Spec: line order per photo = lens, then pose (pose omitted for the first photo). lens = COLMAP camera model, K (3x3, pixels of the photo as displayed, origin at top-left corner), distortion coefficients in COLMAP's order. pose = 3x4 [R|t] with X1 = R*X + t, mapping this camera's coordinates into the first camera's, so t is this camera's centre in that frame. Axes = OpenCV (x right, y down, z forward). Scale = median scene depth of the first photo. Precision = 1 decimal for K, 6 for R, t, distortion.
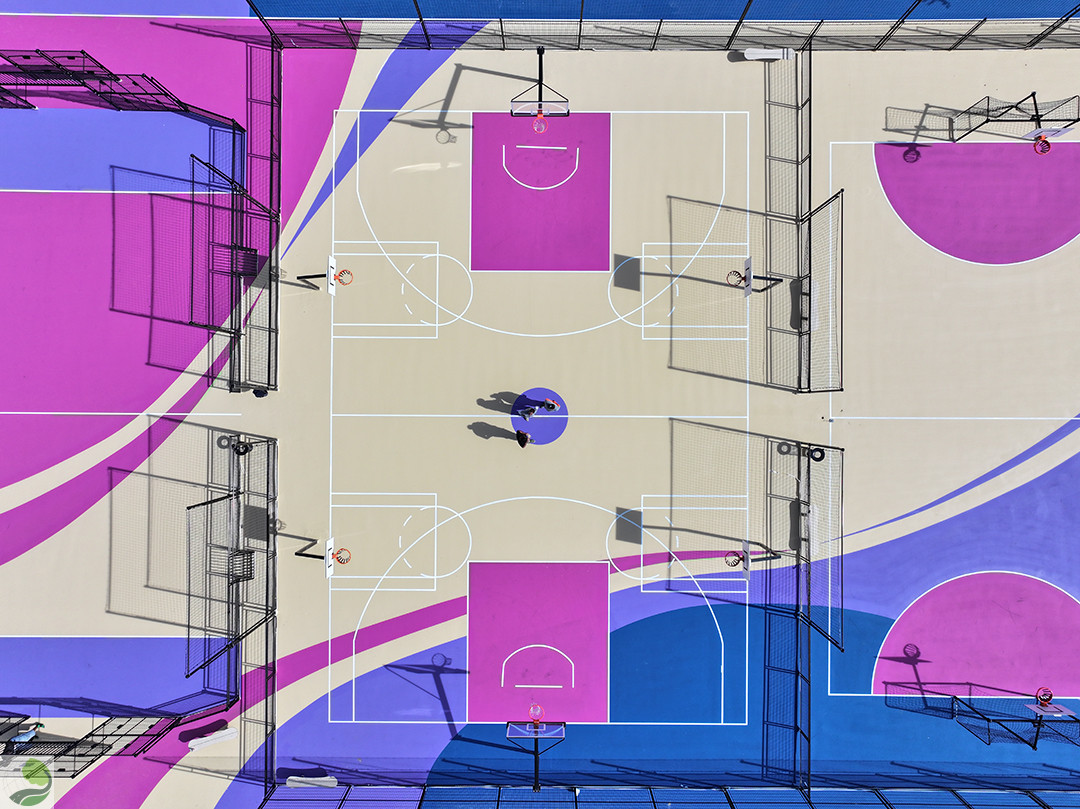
lens RADIAL K [[755.3, 0, 539.3], [0, 755.3, 405.3], [0, 0, 1]] dist [-0.005155, -0.001054]
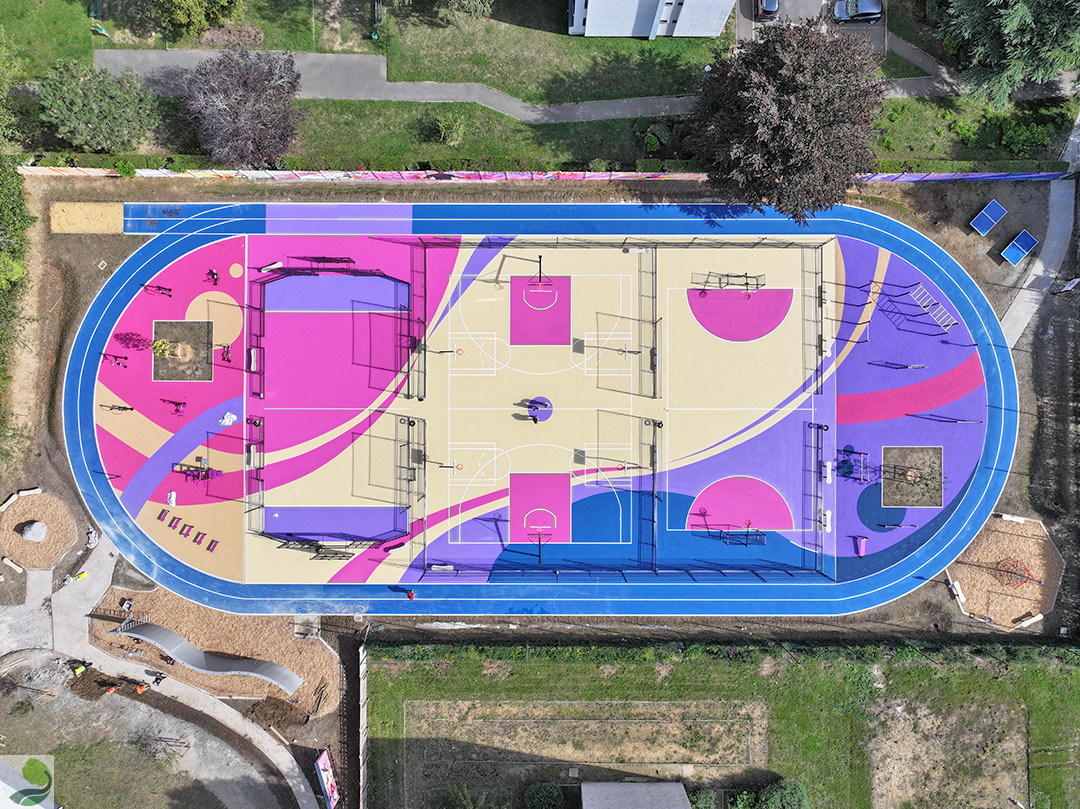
lens RADIAL K [[755.3, 0, 541.4], [0, 755.3, 403.4], [0, 0, 1]] dist [-0.005155, -0.001054]
pose [[0.999985, -0.004297, -0.003279, 0.011184], [0.004320, 0.999967, 0.006919, -0.018815], [0.003249, -0.006933, 0.999971, -1.289108]]
